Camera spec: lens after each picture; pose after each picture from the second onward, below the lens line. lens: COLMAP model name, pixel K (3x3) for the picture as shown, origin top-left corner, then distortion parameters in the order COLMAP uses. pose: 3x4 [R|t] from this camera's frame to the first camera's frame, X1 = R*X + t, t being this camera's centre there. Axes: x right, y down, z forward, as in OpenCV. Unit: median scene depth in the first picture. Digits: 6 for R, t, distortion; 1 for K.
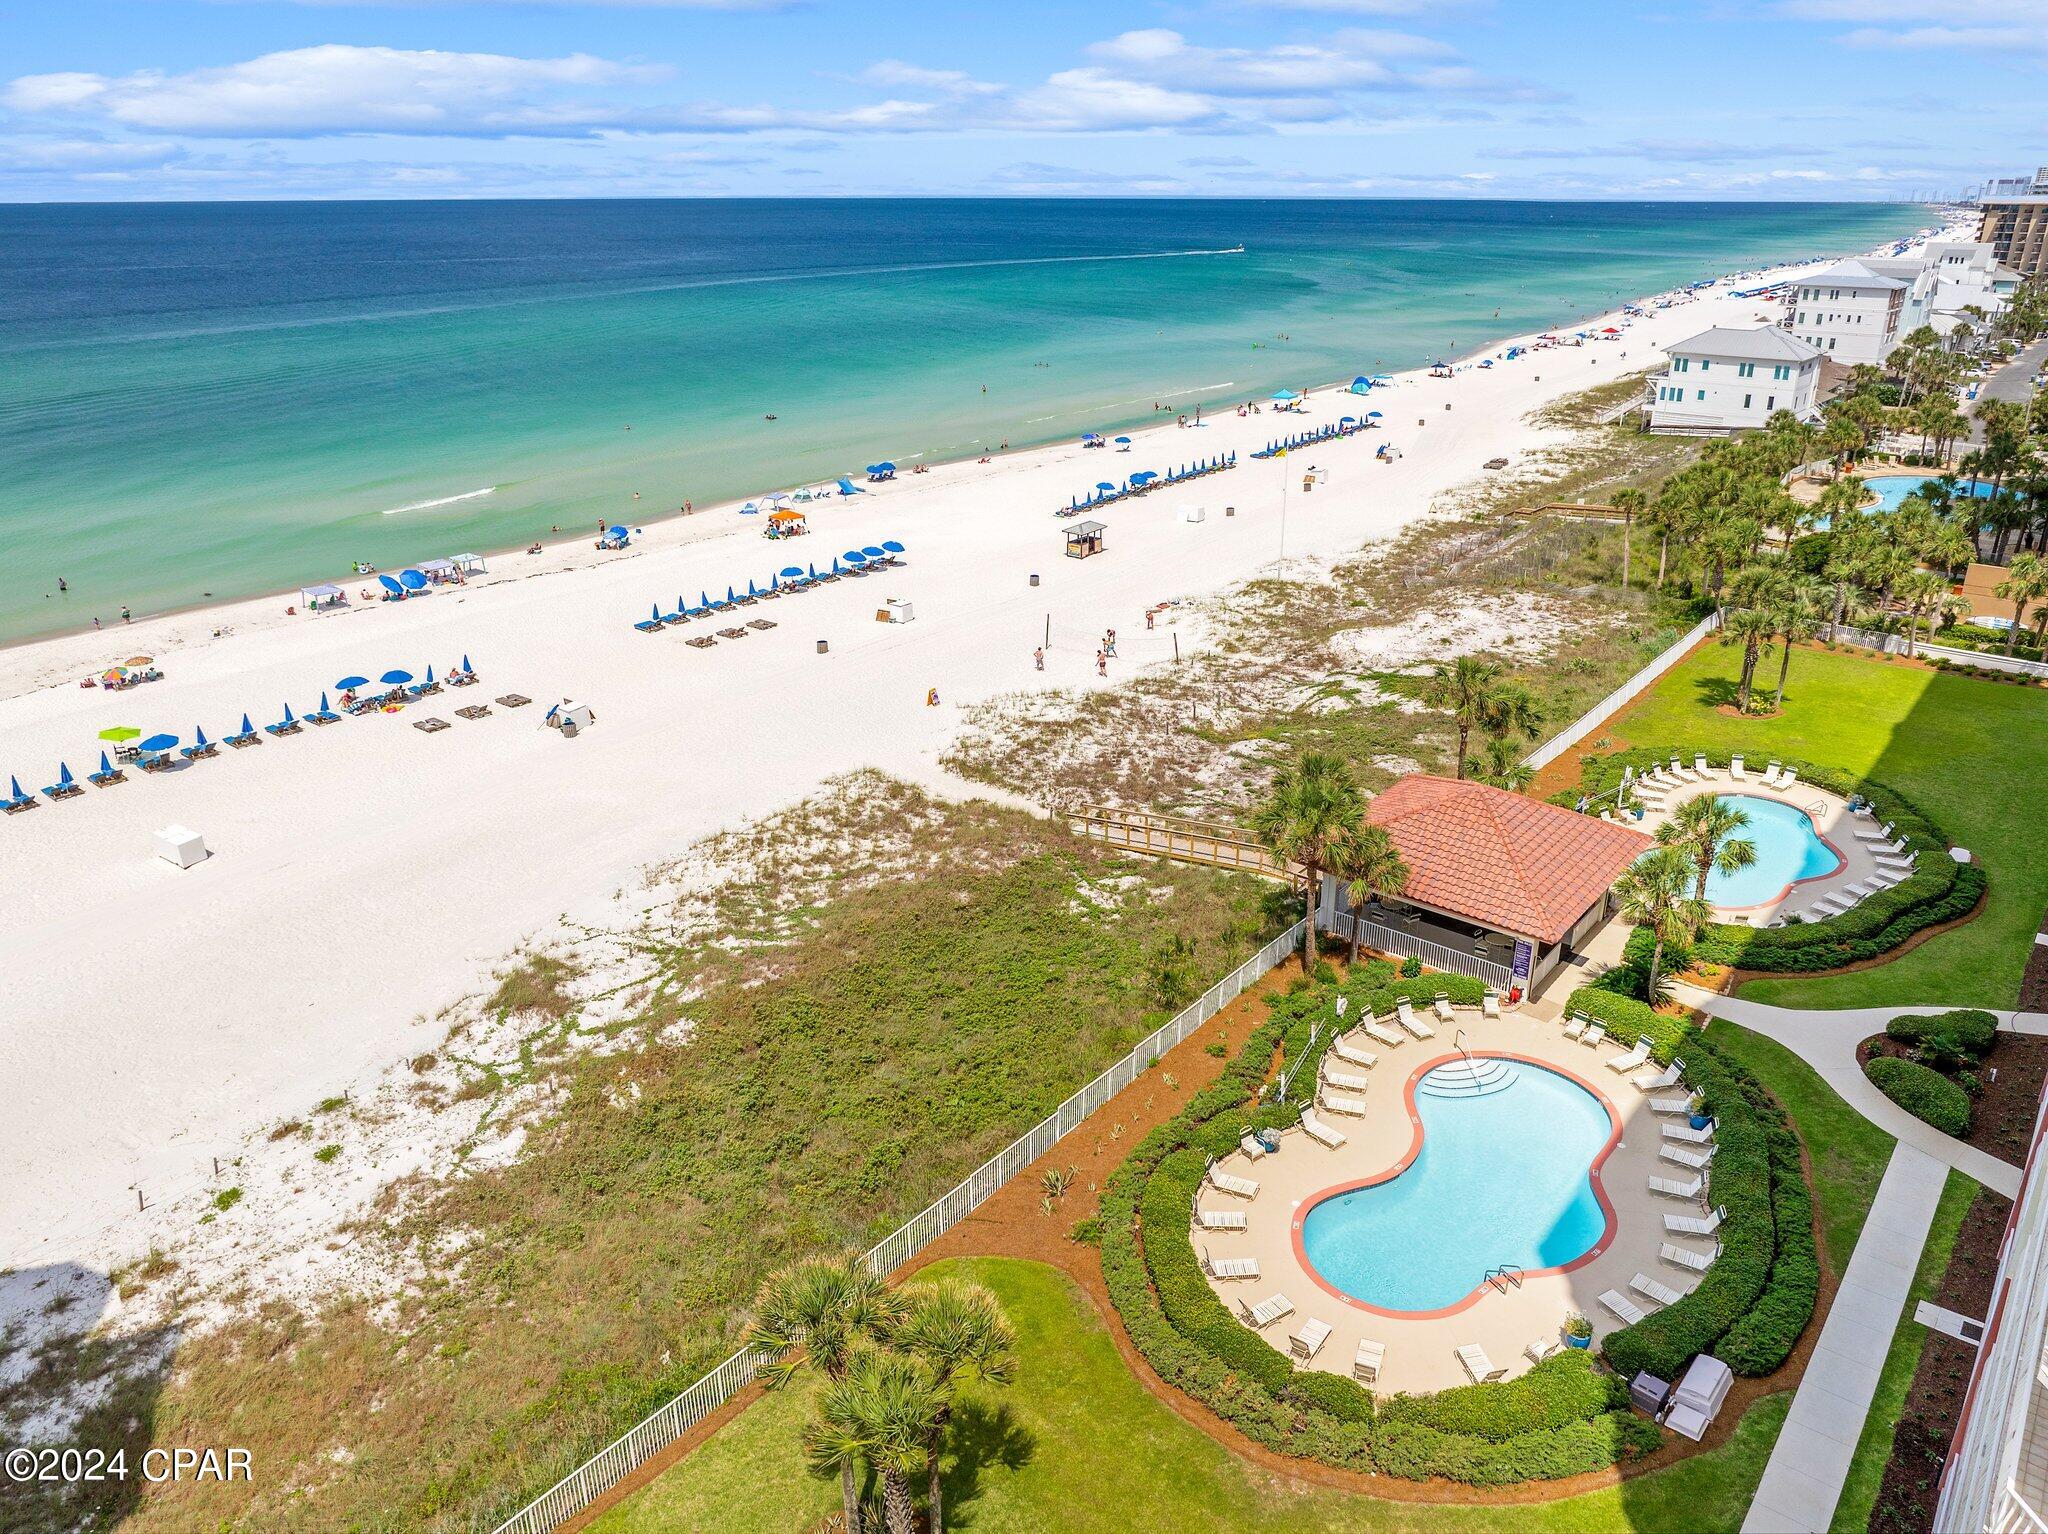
lens RADIAL K [[1422.8, 0, 1024.9], [0, 1422.8, 766.8], [0, 0, 1]] dist [-0.038722, 0.000020]
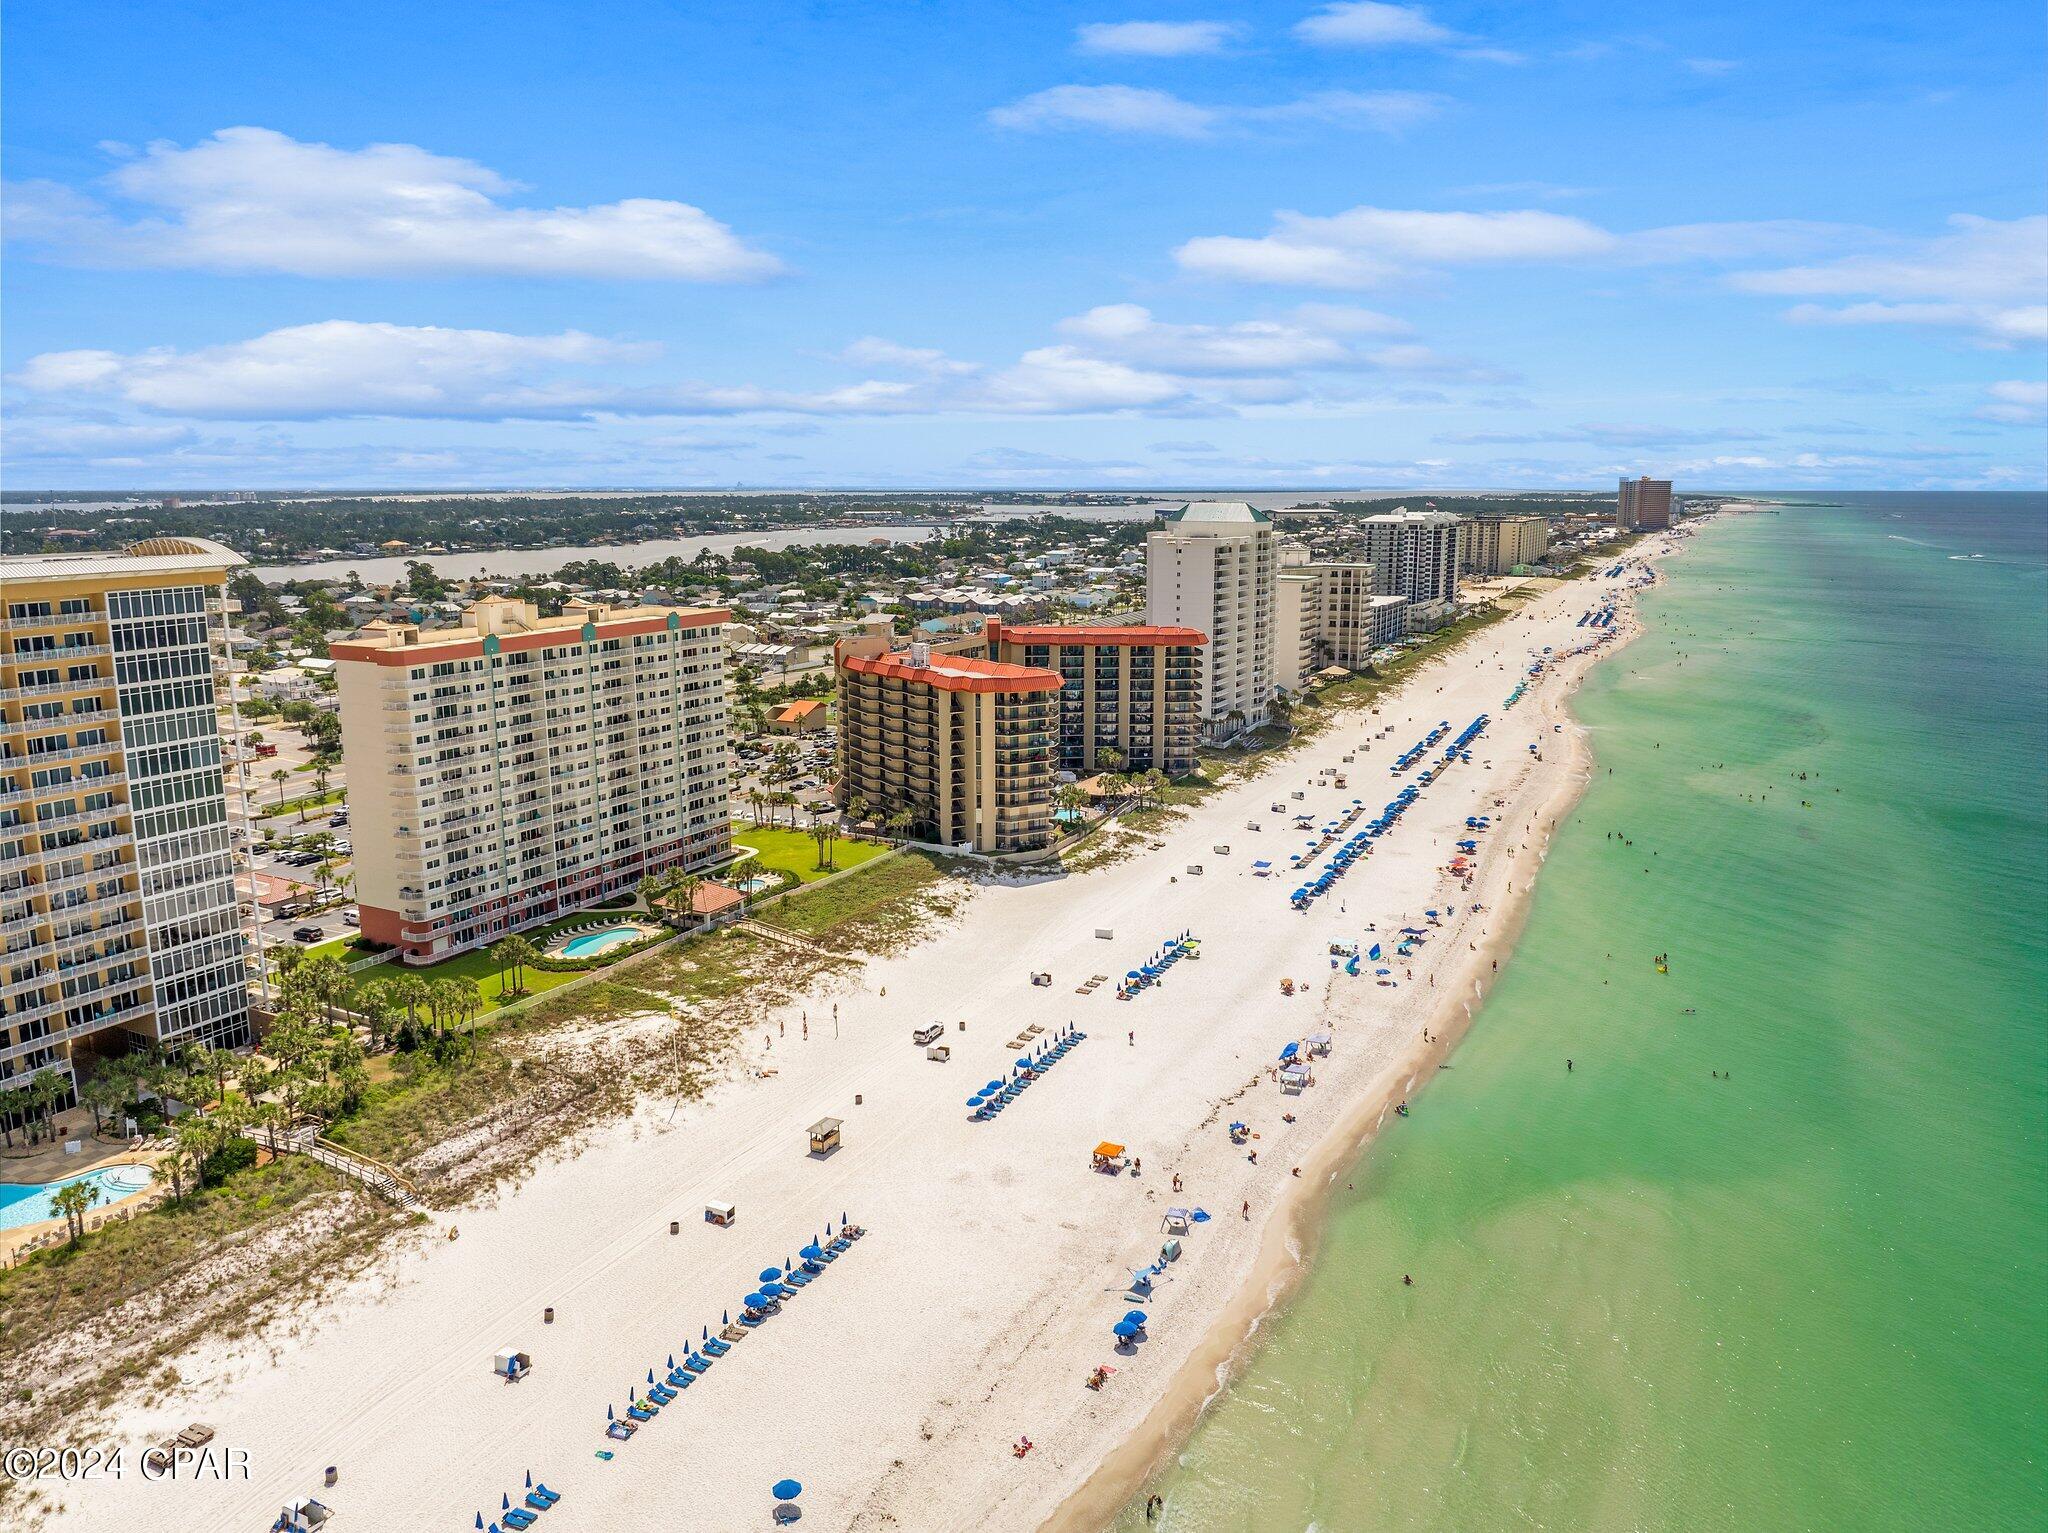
lens RADIAL K [[1469.7, 0, 1065.3], [0, 1469.7, 766.8], [0, 0, 1]] dist [-0.000209, 0.000034]
pose [[-0.972301, 0.040873, -0.230131, 0.187870], [-0.092765, 0.836244, 0.540455, -1.766066], [0.214536, 0.546833, -0.809289, 3.013990]]
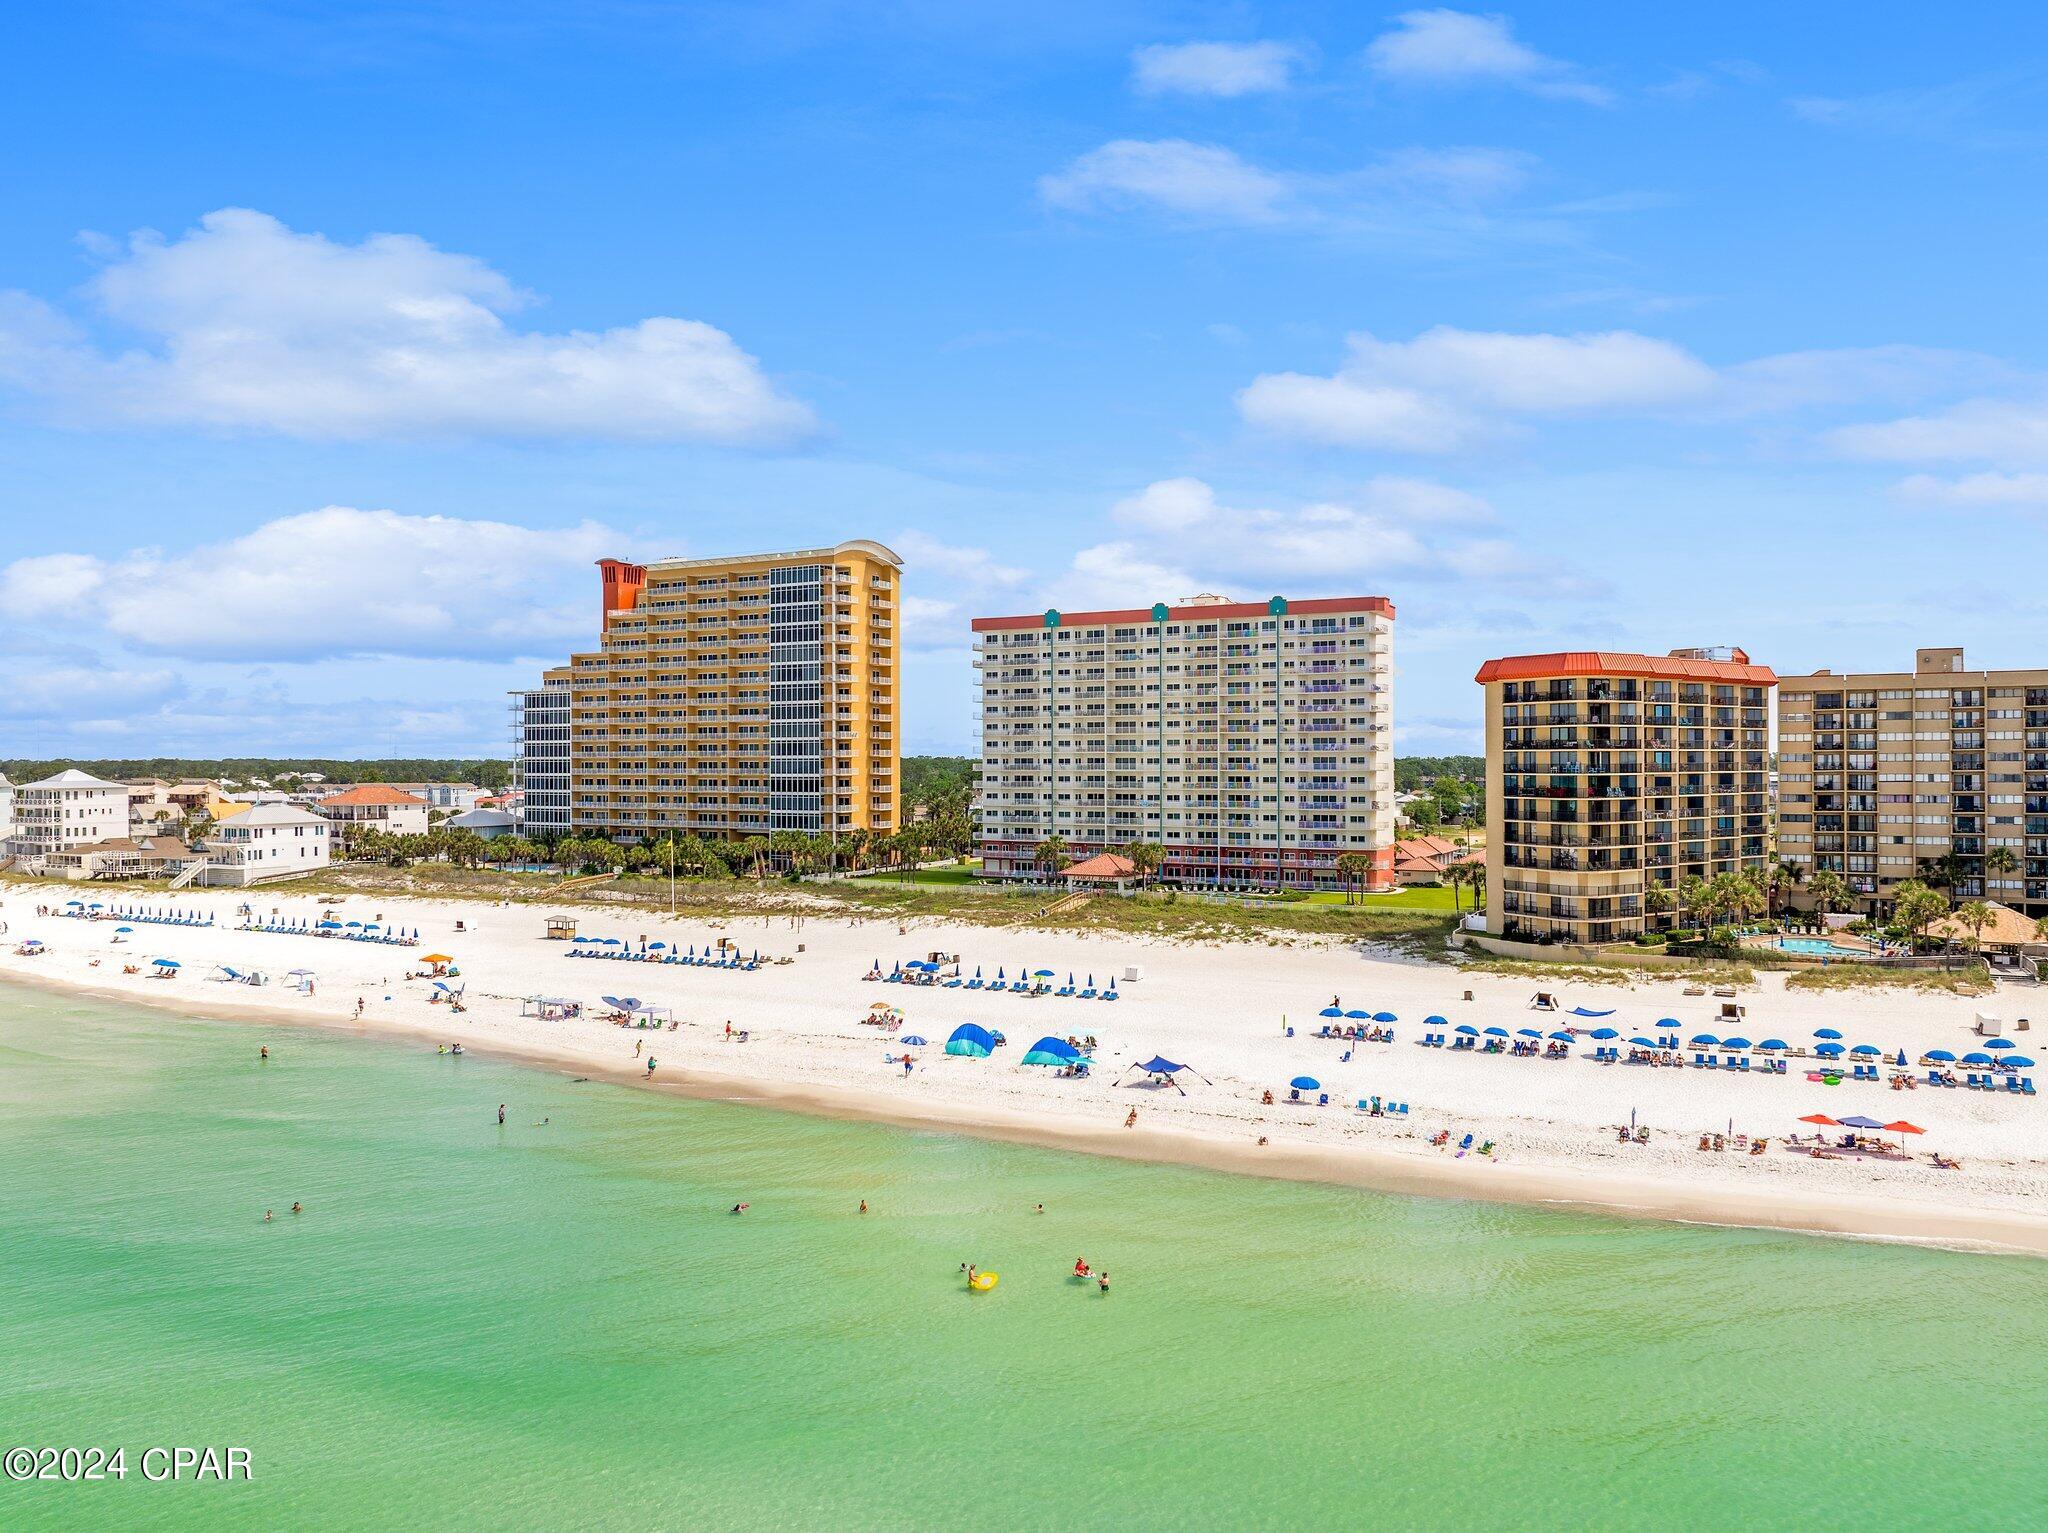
lens RADIAL K [[1480.3, 0, 1014.8], [0, 1480.3, 779.1], [0, 0, 1]] dist [-0.011916, -0.005078]
pose [[-0.184669, -0.011450, 0.982734, -2.427232], [0.374055, 0.923858, 0.081054, -0.403300], [-0.908835, 0.382565, -0.166325, 1.255958]]
